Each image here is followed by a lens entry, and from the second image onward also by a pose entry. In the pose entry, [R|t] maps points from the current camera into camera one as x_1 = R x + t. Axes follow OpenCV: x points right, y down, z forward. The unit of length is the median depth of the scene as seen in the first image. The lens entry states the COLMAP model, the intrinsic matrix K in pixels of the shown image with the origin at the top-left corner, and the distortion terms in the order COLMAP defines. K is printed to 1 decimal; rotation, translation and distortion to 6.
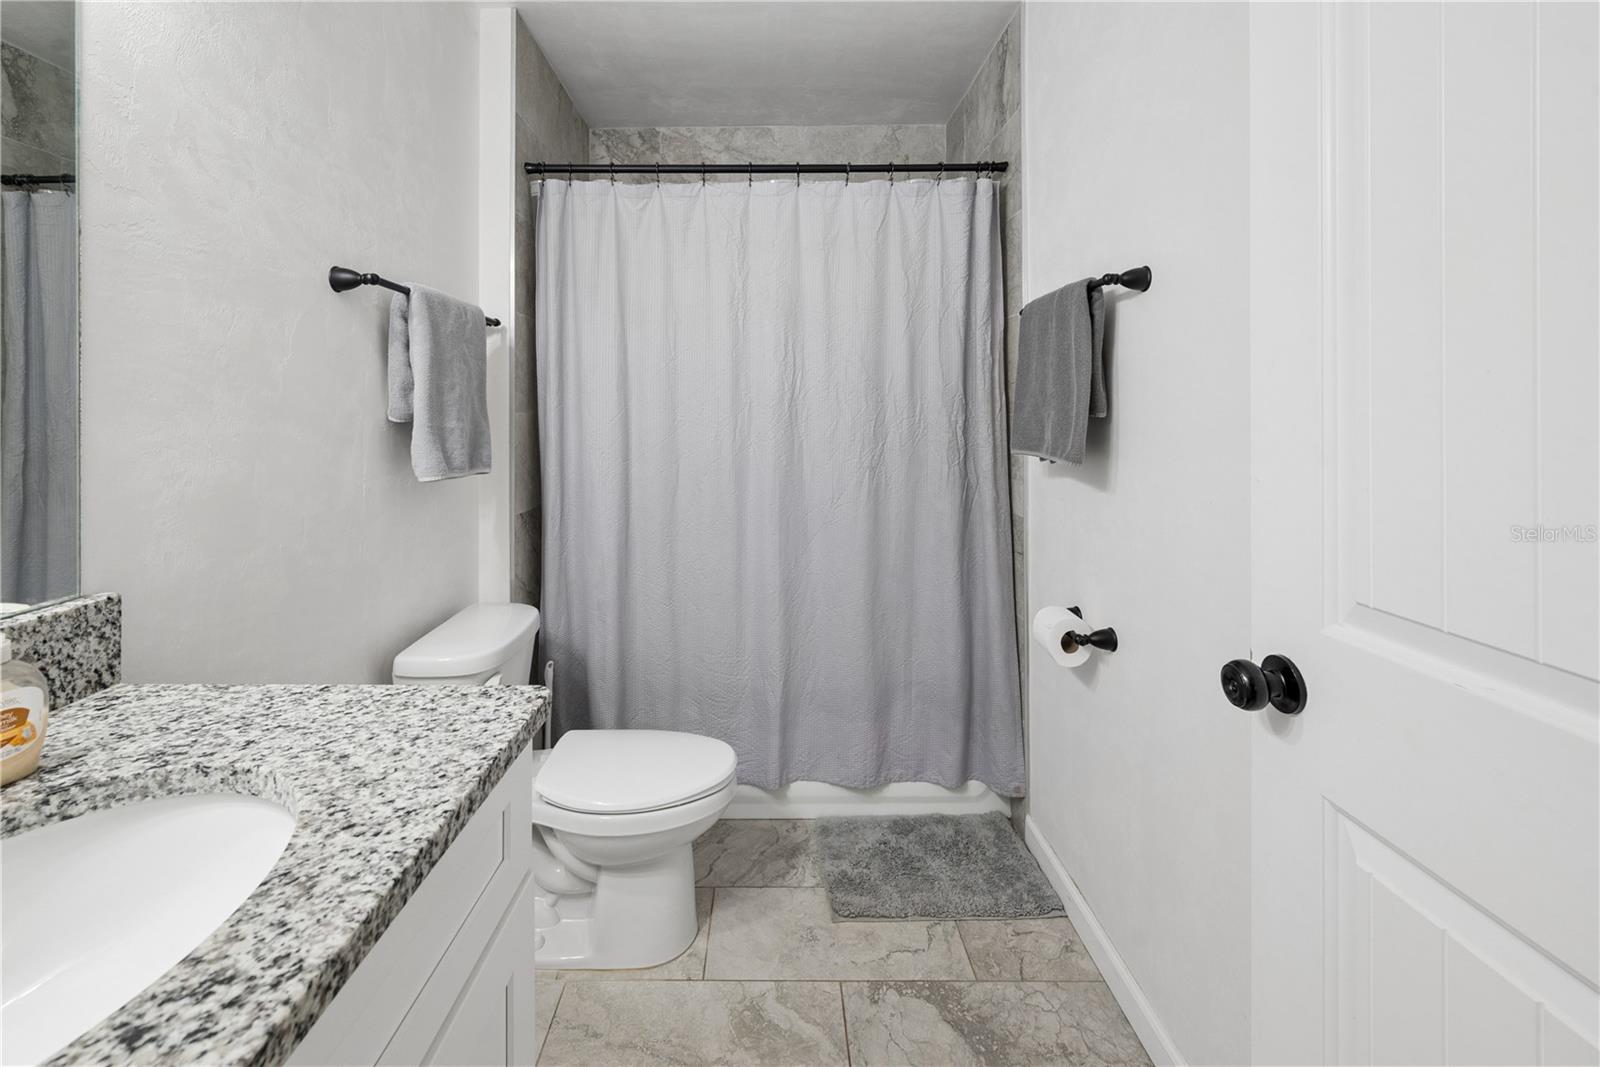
lens RADIAL K [[708.1, 0, 778.3], [0, 708.1, 393.5], [0, 0, 1]] dist [-0.000733, -0.000341]
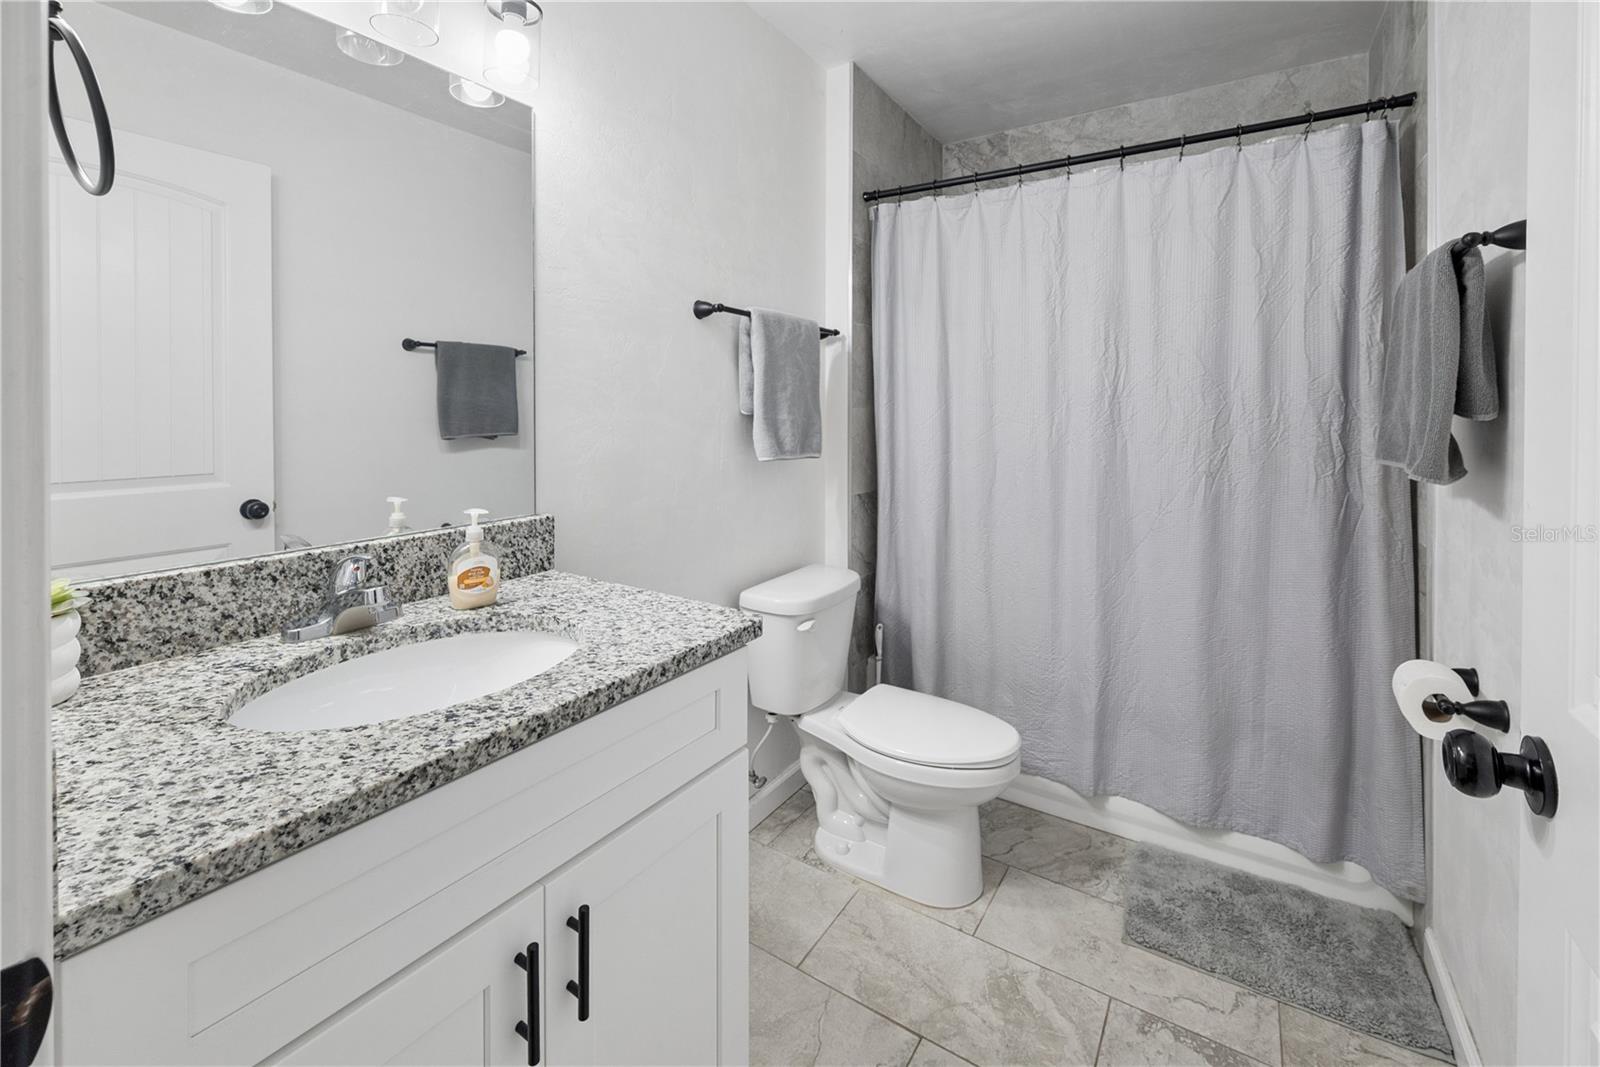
lens RADIAL K [[694.0, 0, 791.4], [0, 694.0, 395.8], [0, 0, 1]] dist [-0.001565, -0.000155]
pose [[0.836237, -0.001170, -0.548367, 0.191293], [0.005785, 0.999961, 0.006689, -0.001710], [0.548338, -0.008766, 0.836211, -0.021103]]
